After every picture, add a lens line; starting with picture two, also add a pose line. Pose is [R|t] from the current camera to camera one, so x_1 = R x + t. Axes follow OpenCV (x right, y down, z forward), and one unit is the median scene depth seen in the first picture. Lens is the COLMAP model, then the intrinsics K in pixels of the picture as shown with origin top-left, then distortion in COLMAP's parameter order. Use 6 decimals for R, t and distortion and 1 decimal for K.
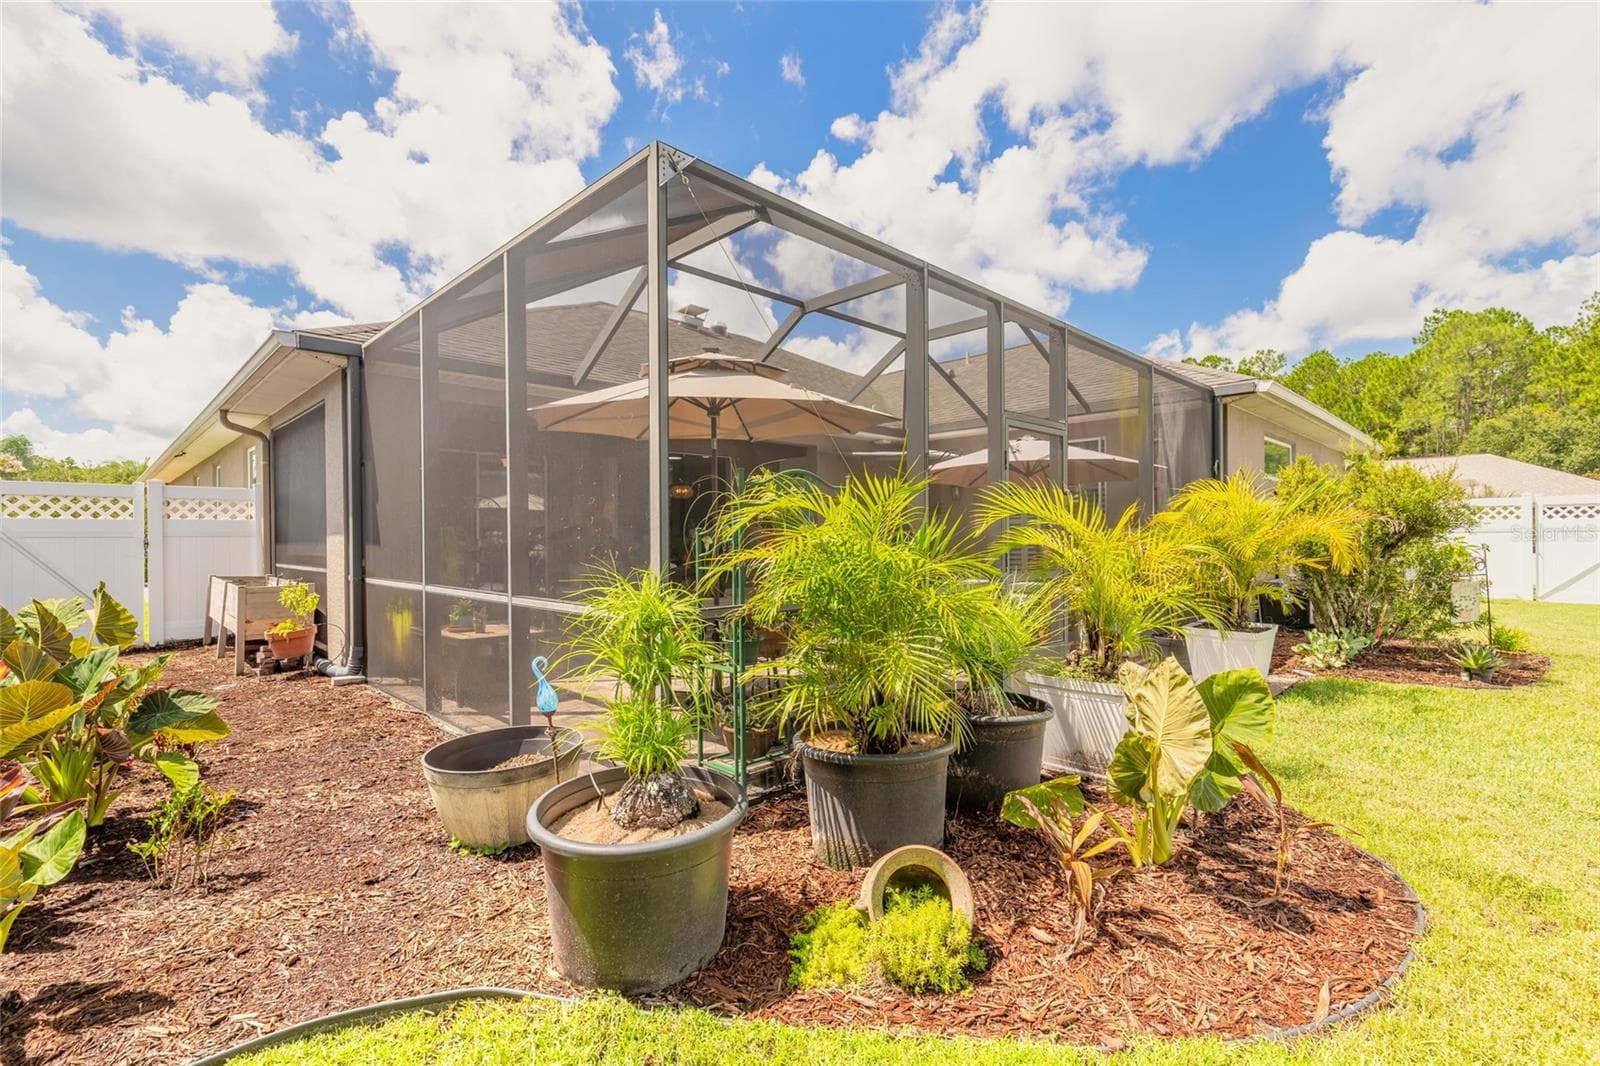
lens RADIAL K [[719.7, 0, 800.0], [0, 719.7, 533.0], [0, 0, 1]] dist [0.000804, 0.000205]
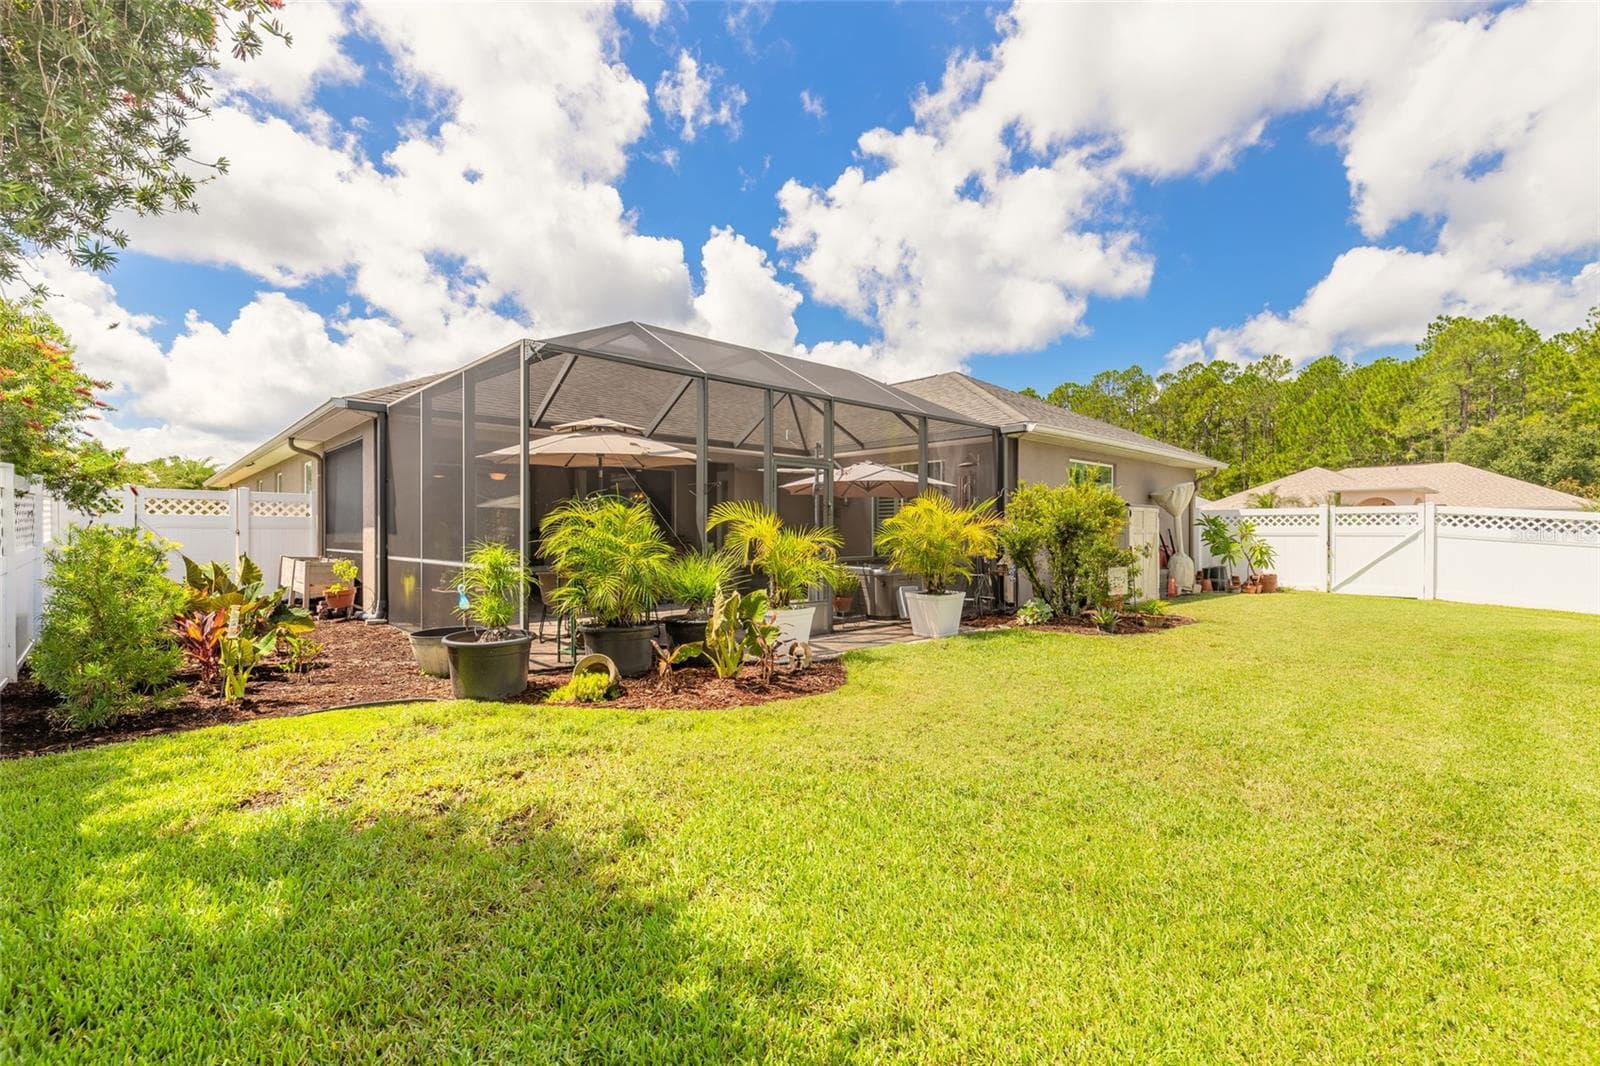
lens RADIAL K [[719.7, 0, 800.0], [0, 719.7, 533.0], [0, 0, 1]] dist [0.000804, 0.000205]
pose [[0.999421, 0.010629, -0.032322, 0.225656], [-0.010577, 0.999942, 0.001800, 0.000801], [0.032339, -0.001457, 0.999476, -0.352340]]
